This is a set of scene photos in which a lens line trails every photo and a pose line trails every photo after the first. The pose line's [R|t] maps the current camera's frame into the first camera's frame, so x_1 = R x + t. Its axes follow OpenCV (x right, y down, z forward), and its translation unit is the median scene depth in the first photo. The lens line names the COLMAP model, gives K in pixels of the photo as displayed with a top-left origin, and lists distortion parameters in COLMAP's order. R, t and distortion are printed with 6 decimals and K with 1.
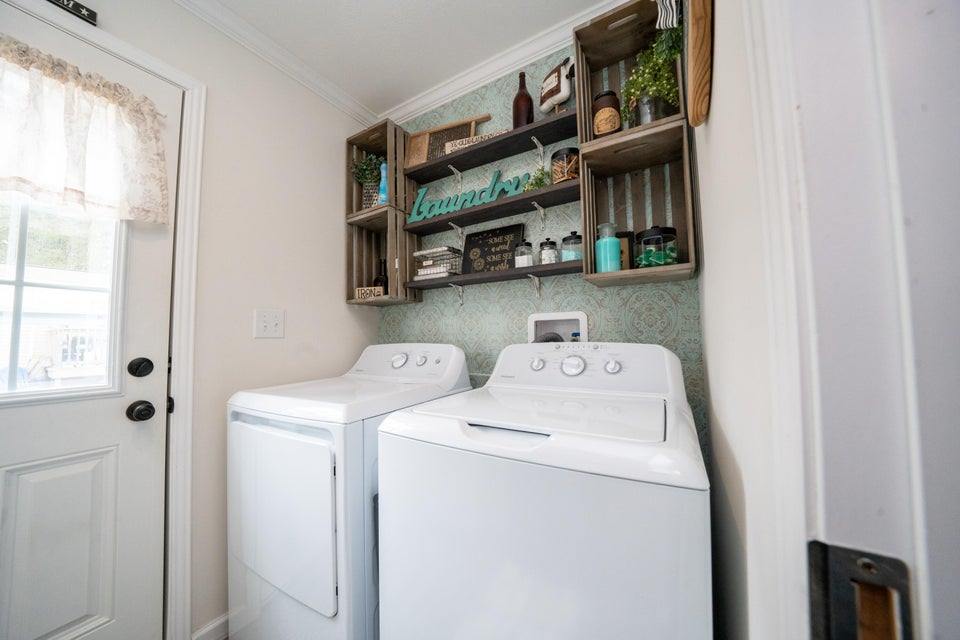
lens RADIAL K [[342.4, 0, 481.9], [0, 342.4, 320.9], [0, 0, 1]] dist [-0.022264, 0.004087]
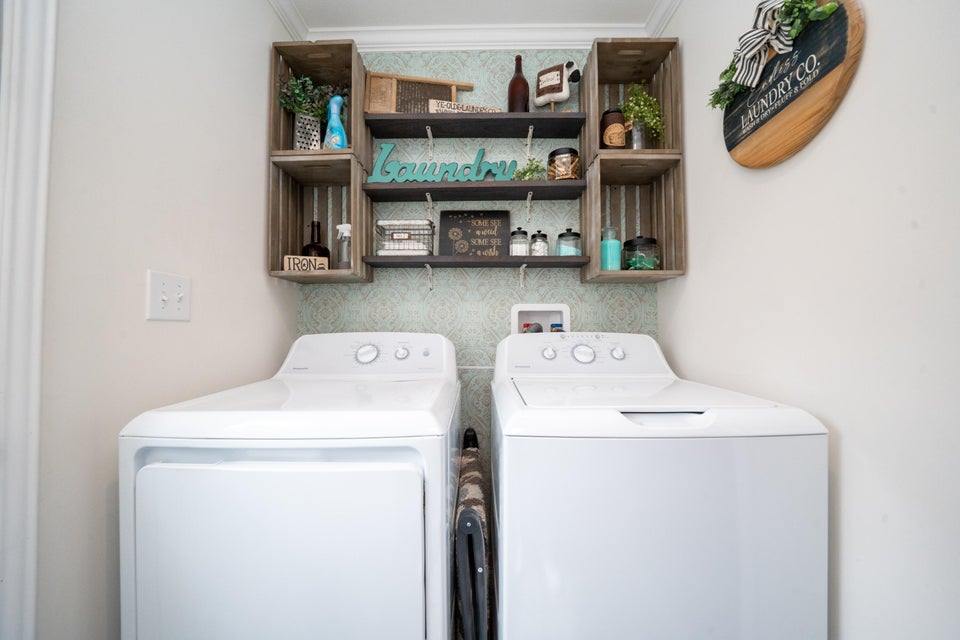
lens RADIAL K [[342.4, 0, 481.9], [0, 342.4, 320.9], [0, 0, 1]] dist [-0.022264, 0.004087]
pose [[0.857433, 0.027324, 0.513870, -0.428831], [-0.039599, 0.999132, 0.012948, 0.019399], [-0.513070, -0.031451, 0.857770, 0.185844]]
